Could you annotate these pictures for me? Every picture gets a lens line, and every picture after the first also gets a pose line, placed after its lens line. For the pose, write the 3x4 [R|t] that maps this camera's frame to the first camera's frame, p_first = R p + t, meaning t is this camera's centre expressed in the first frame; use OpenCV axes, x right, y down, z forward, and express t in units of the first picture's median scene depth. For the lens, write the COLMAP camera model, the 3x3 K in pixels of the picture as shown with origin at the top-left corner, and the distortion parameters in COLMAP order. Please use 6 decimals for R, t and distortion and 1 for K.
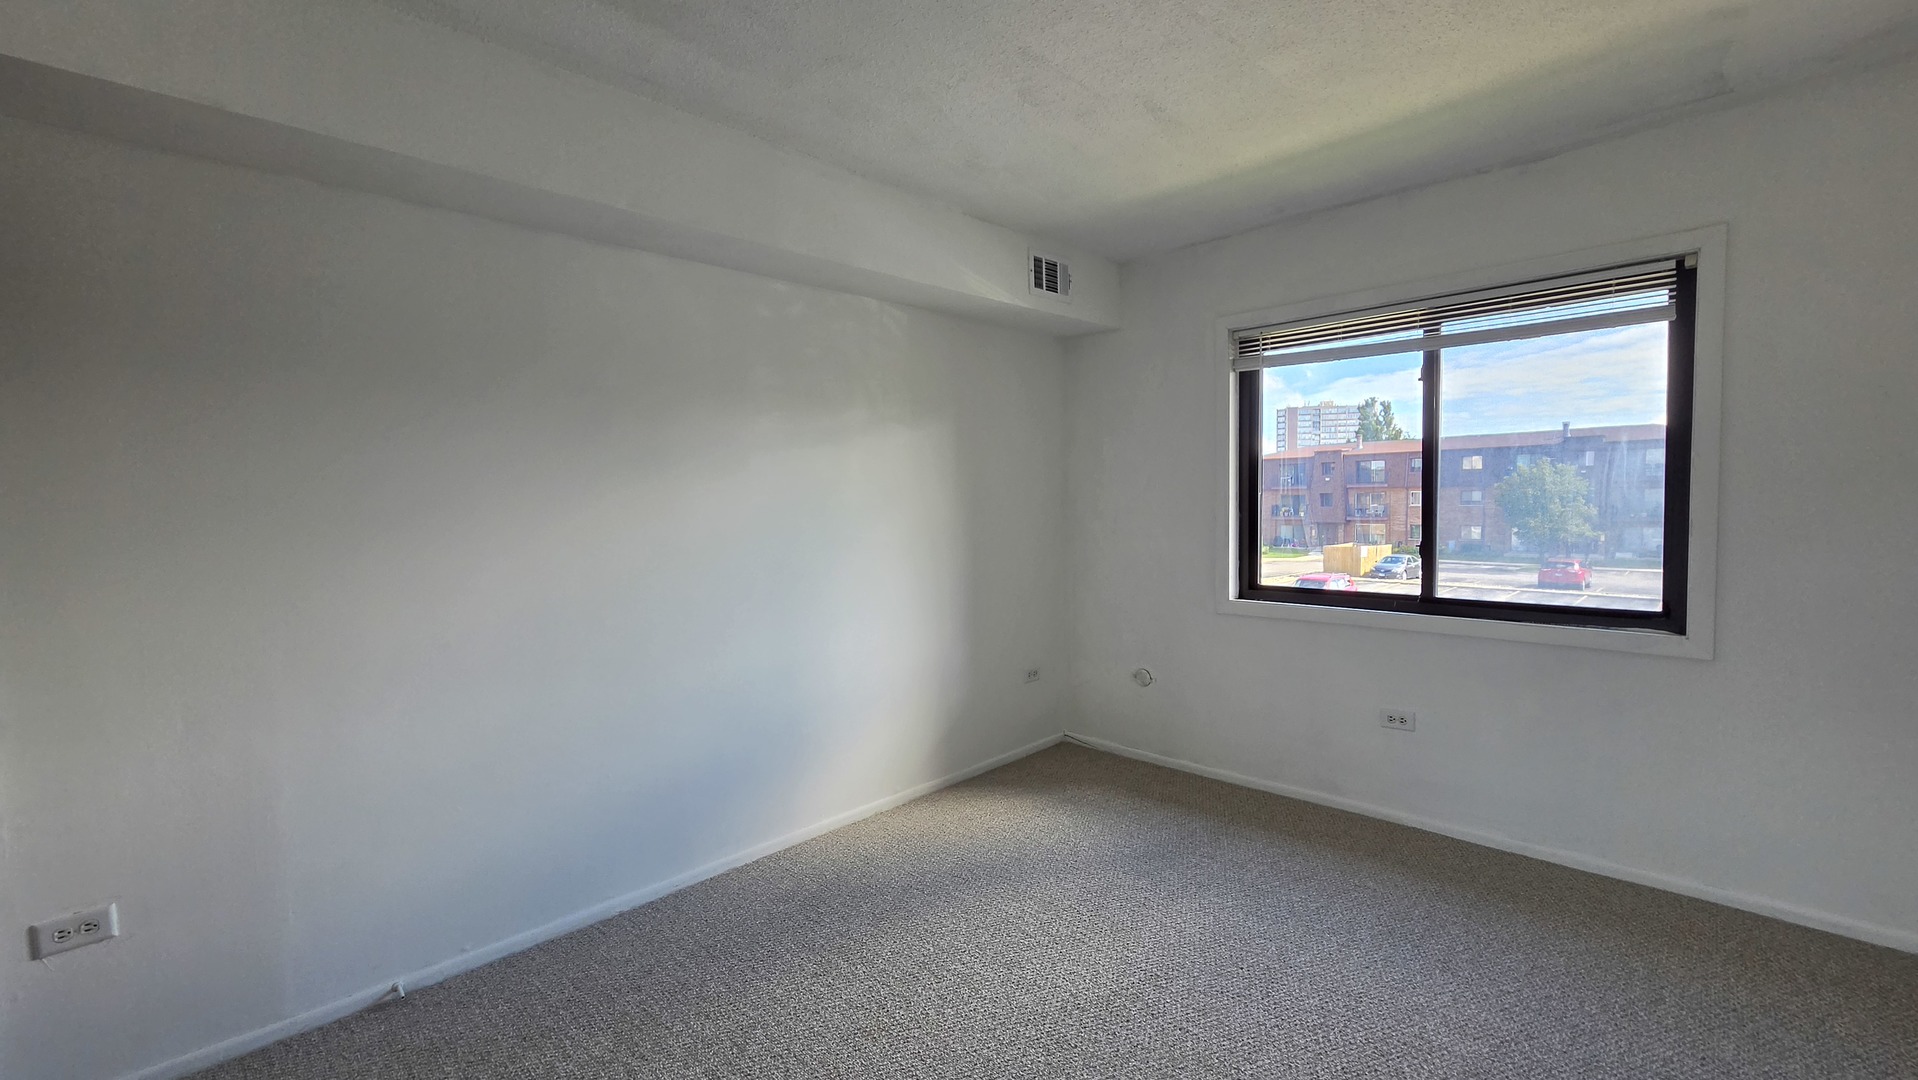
lens RADIAL K [[789.3, 0, 959.0], [0, 789.3, 540.0], [0, 0, 1]] dist [0.000878, 0.000653]
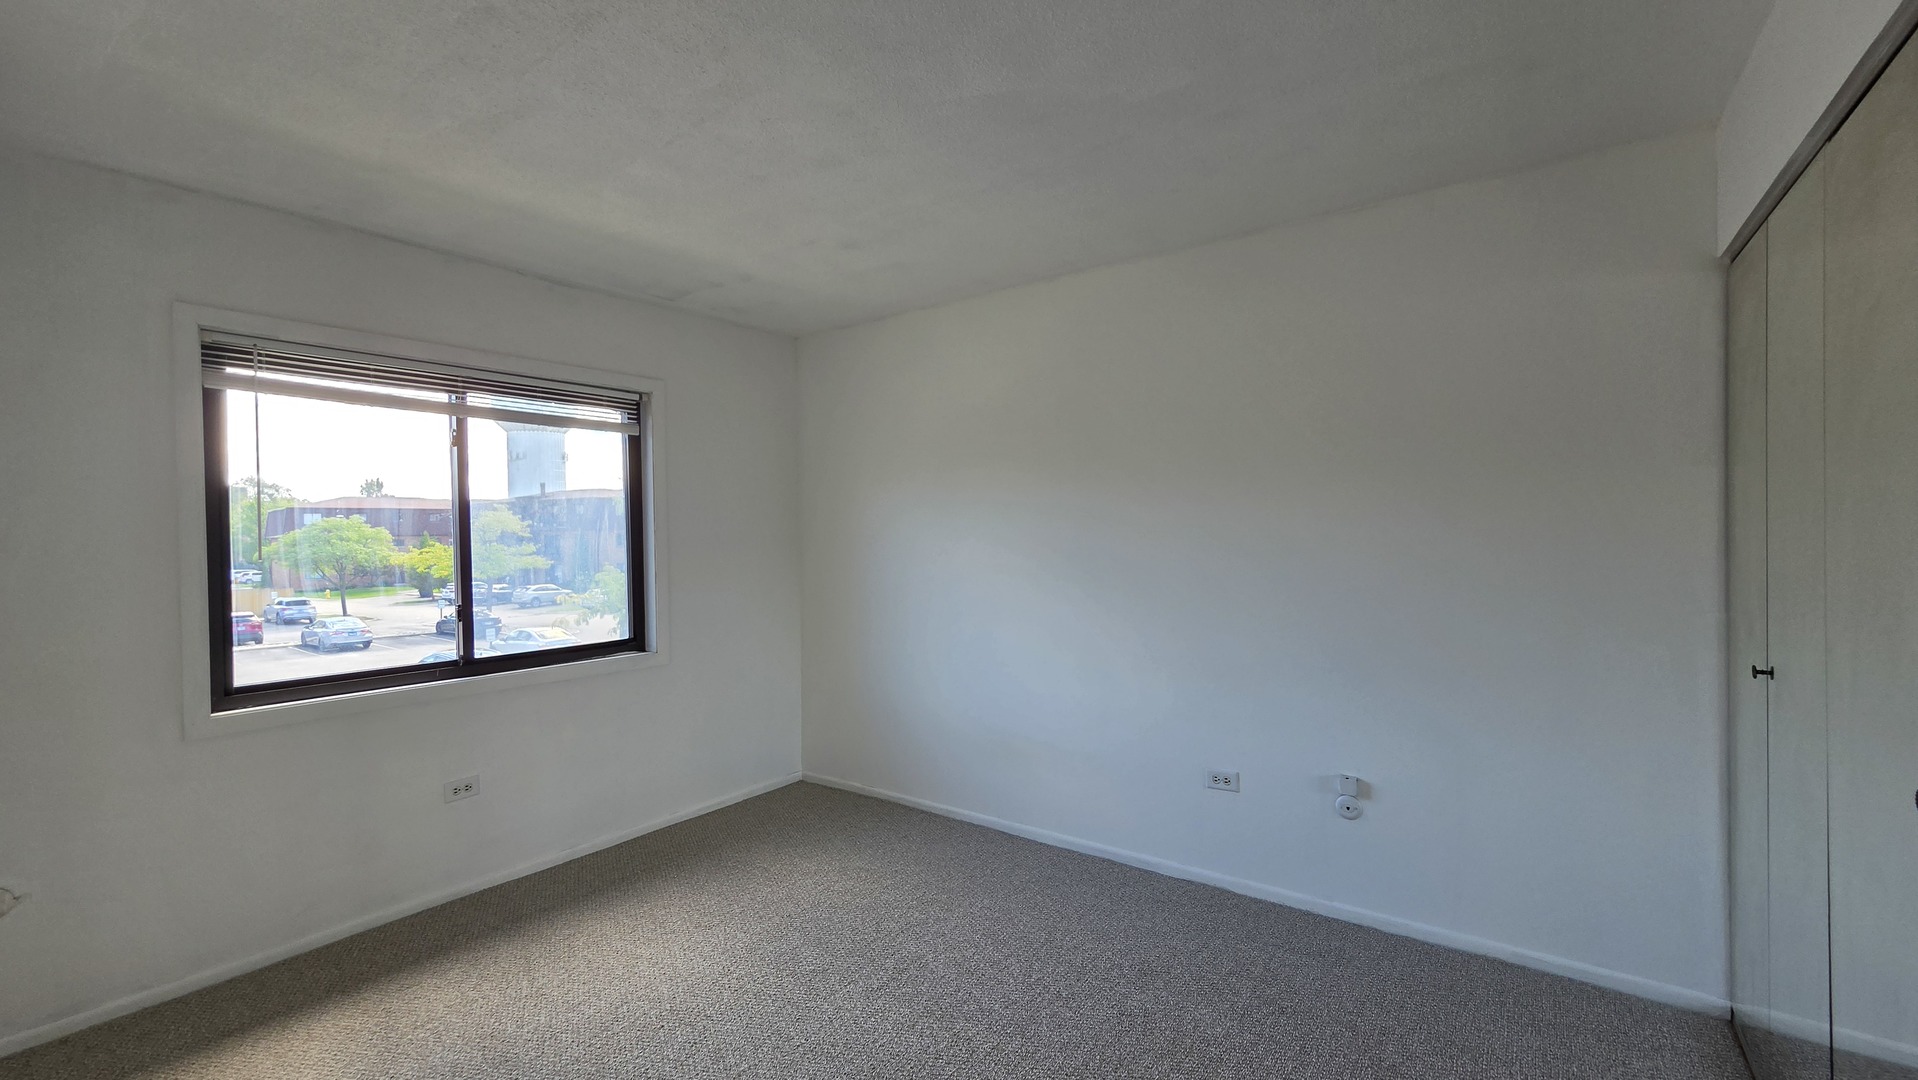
lens RADIAL K [[789.3, 0, 959.0], [0, 789.3, 540.0], [0, 0, 1]] dist [0.000878, 0.000653]
pose [[-0.129402, 0.019260, 0.991405, -0.495755], [0.075160, 0.997126, -0.009561, -0.022539], [-0.988740, 0.073277, -0.130478, 0.501719]]
